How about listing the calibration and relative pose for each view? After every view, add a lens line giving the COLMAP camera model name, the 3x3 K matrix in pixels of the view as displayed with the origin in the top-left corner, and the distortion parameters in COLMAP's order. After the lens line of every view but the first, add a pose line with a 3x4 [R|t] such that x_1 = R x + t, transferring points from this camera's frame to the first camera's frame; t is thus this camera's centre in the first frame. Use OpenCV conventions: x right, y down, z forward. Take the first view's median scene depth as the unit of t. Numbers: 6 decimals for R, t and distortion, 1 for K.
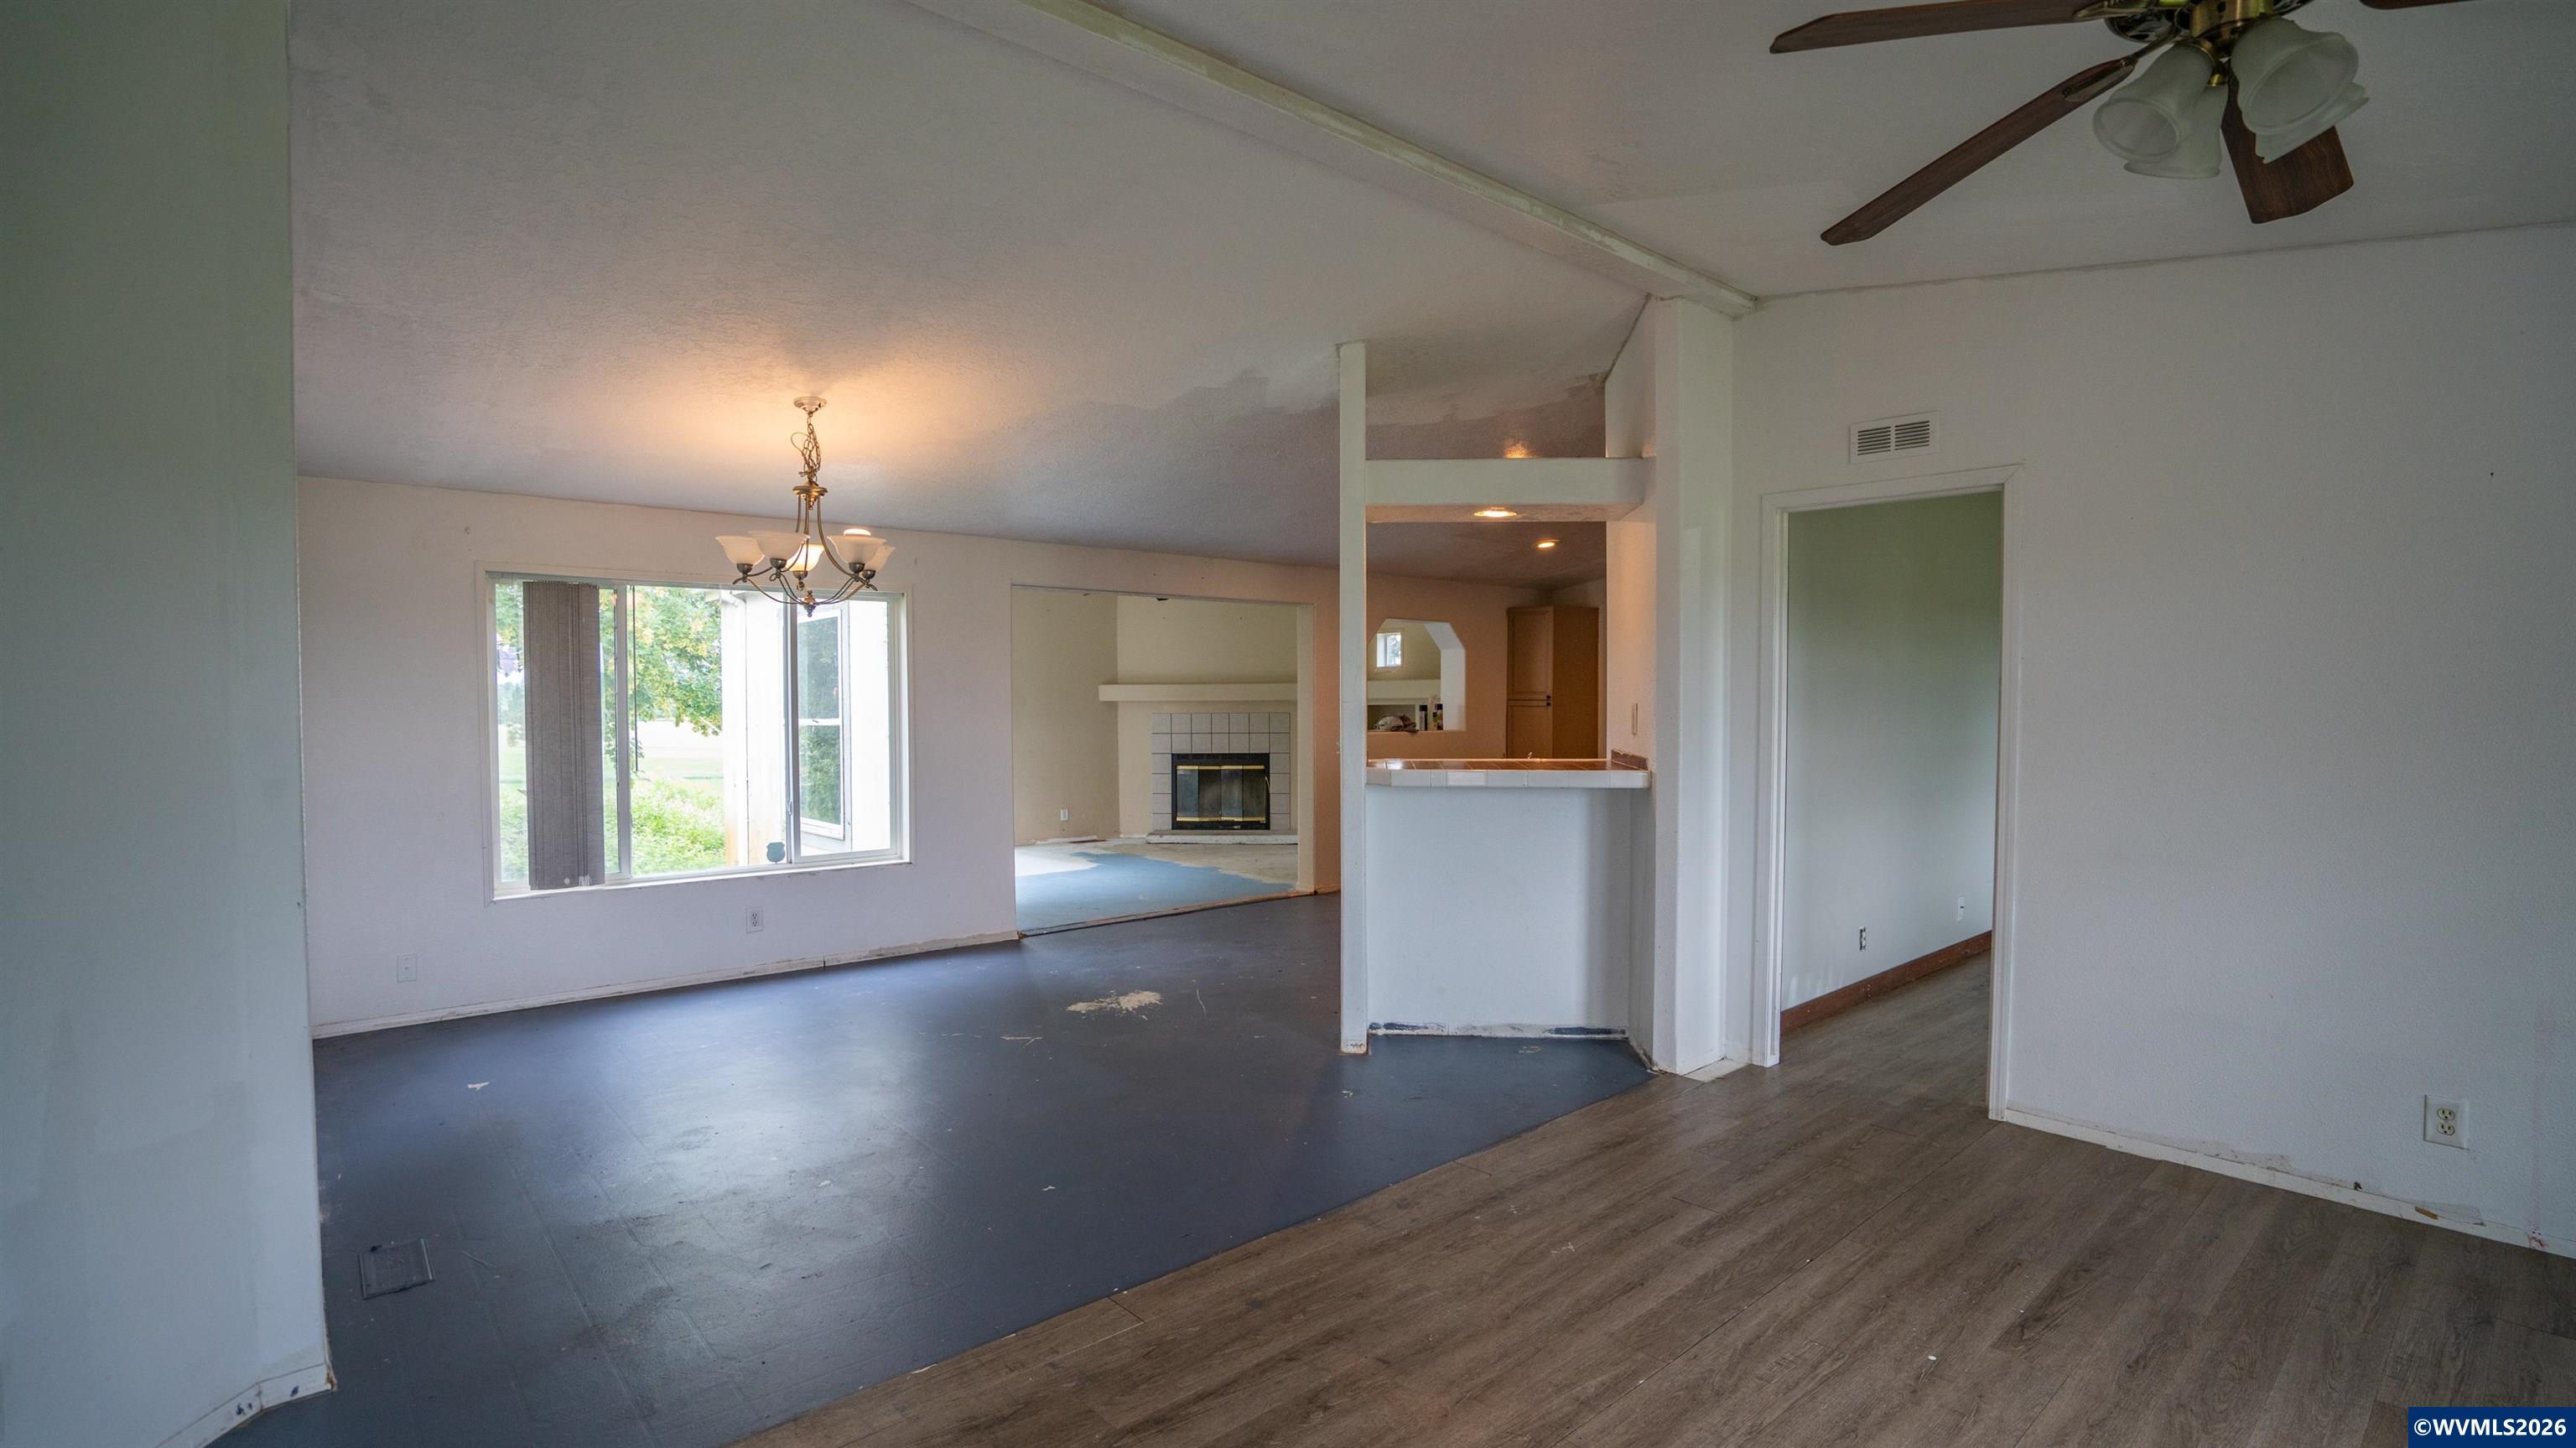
lens RADIAL K [[1204.8, 0, 1290.9], [0, 1204.8, 733.0], [0, 0, 1]] dist [-0.029413, 0.000881]
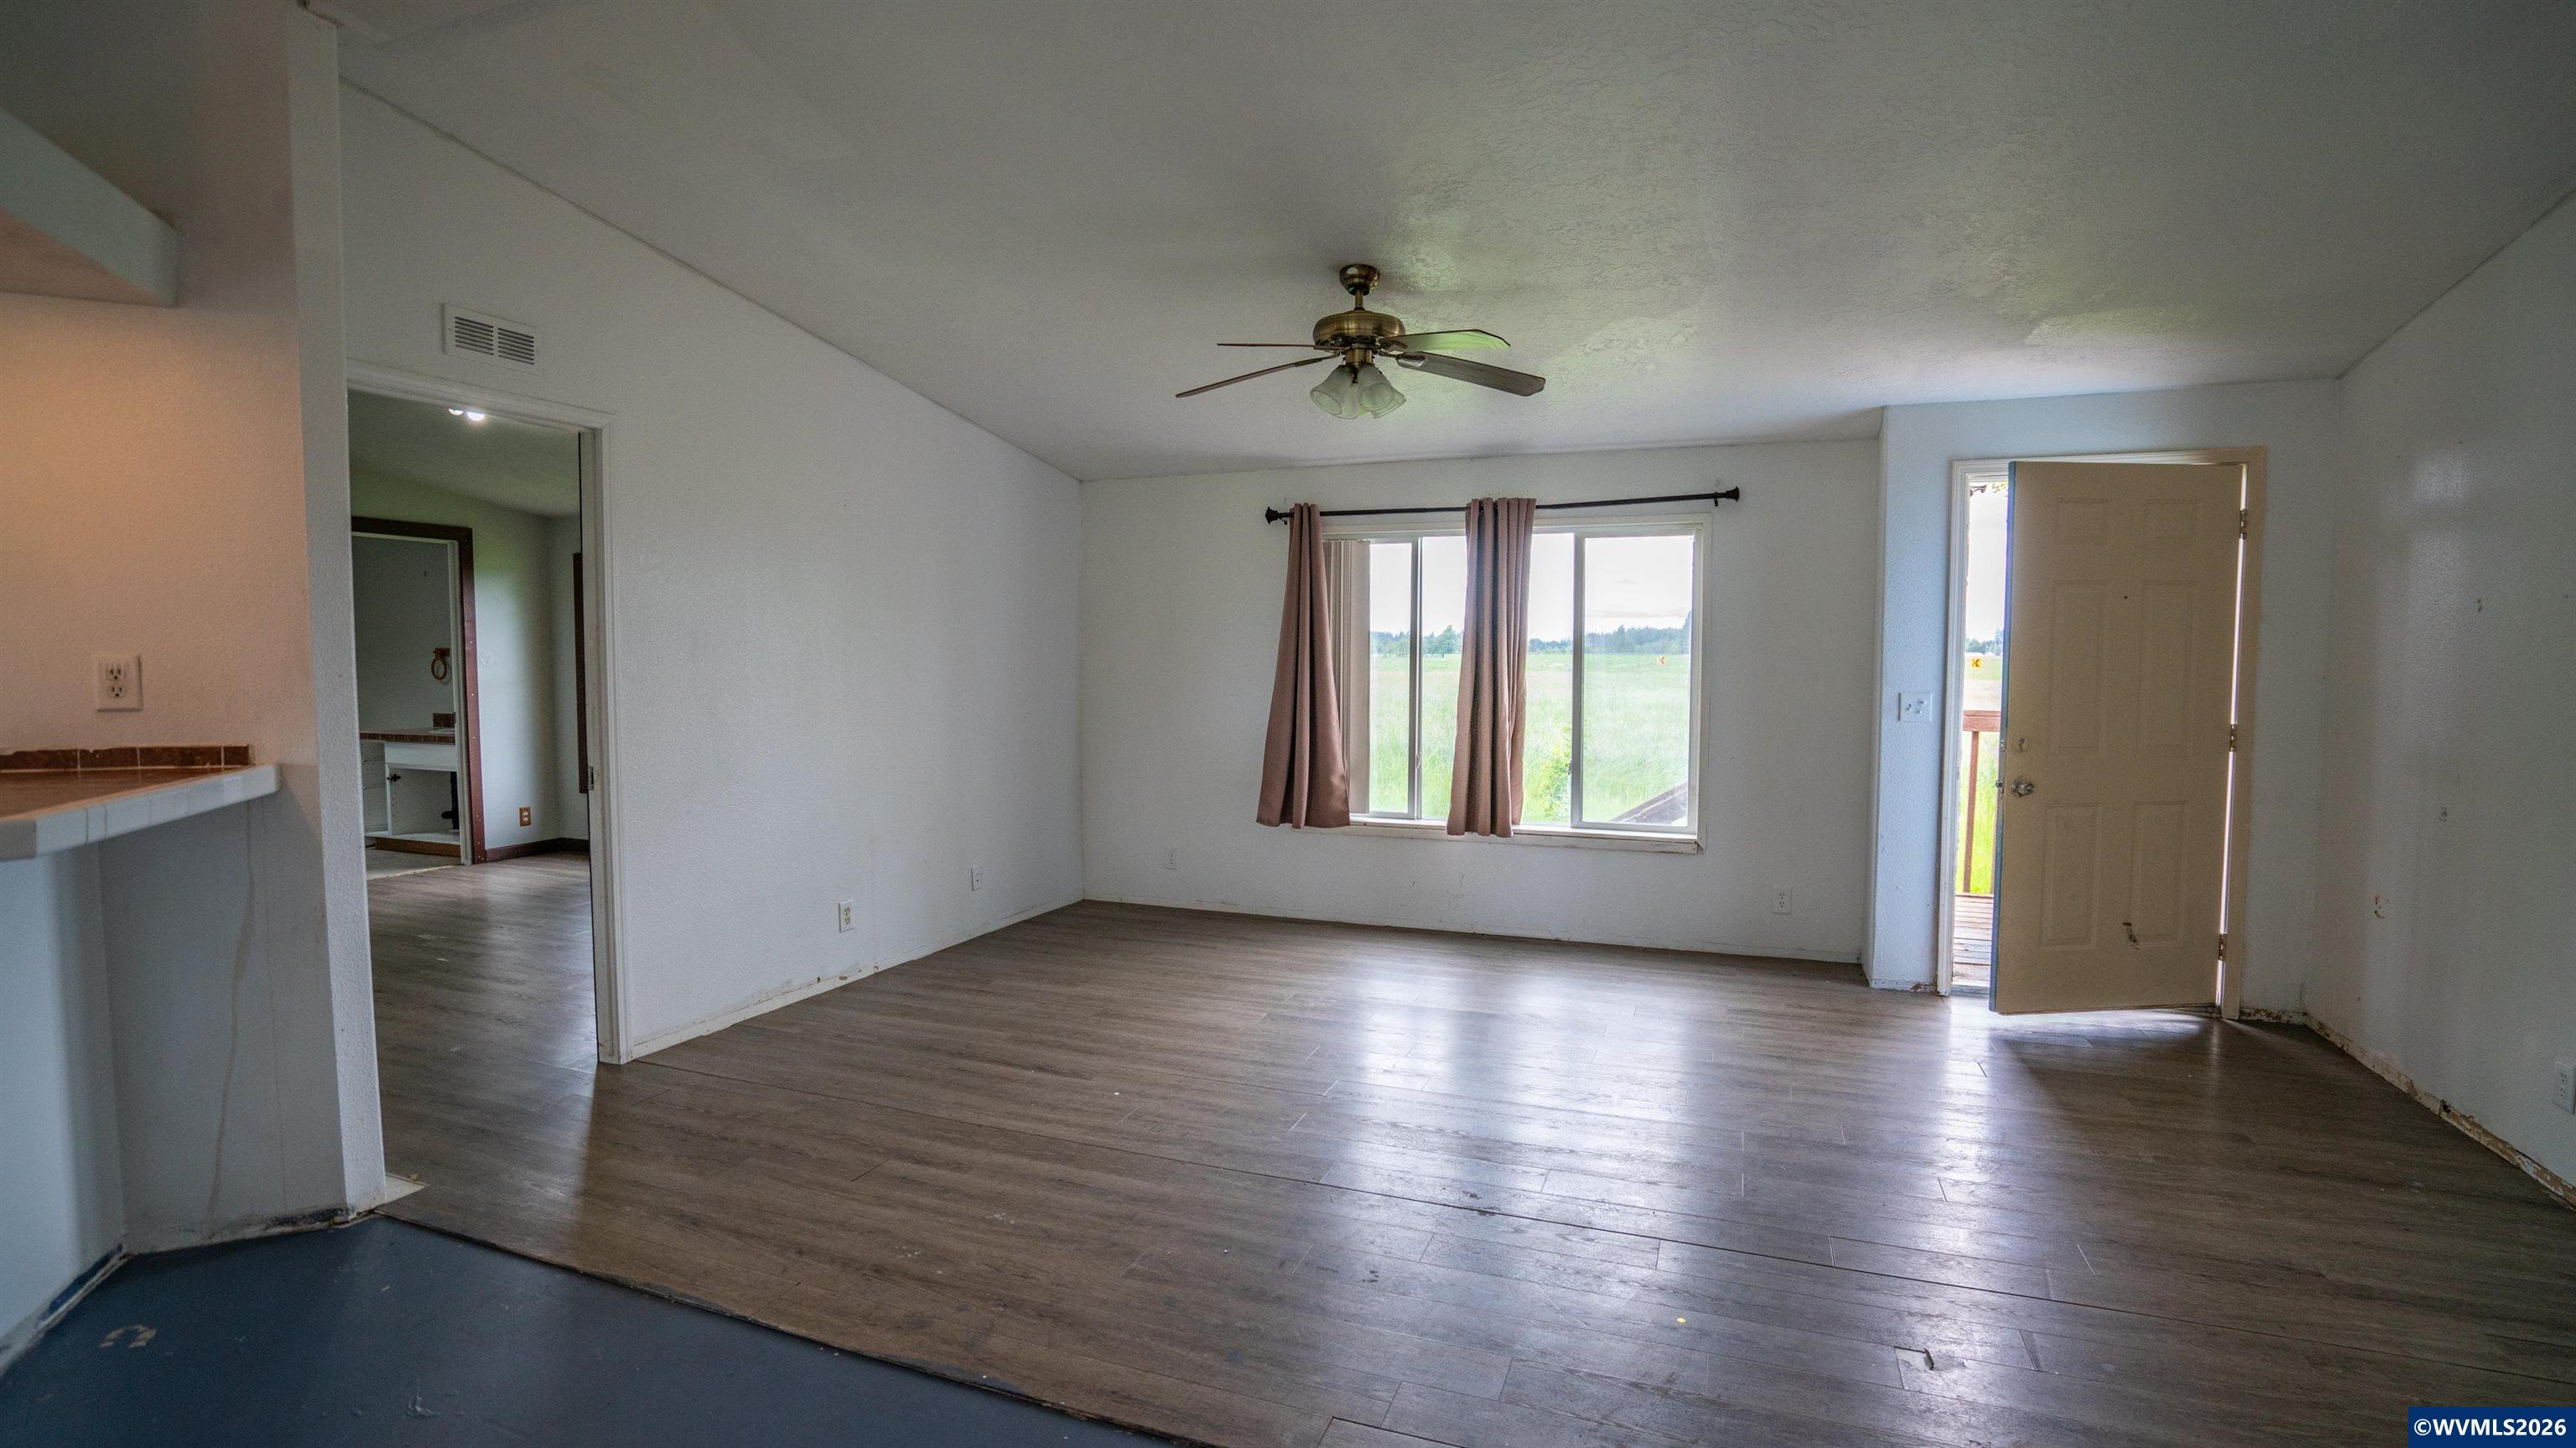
lens RADIAL K [[1204.8, 0, 1292.3], [0, 1204.8, 725.5], [0, 0, 1]] dist [-0.029413, 0.000881]
pose [[-0.455063, -0.056606, 0.888658, -0.924622], [0.030946, 0.996369, 0.079314, -0.038941], [-0.889921, 0.063593, -0.451659, 1.576136]]
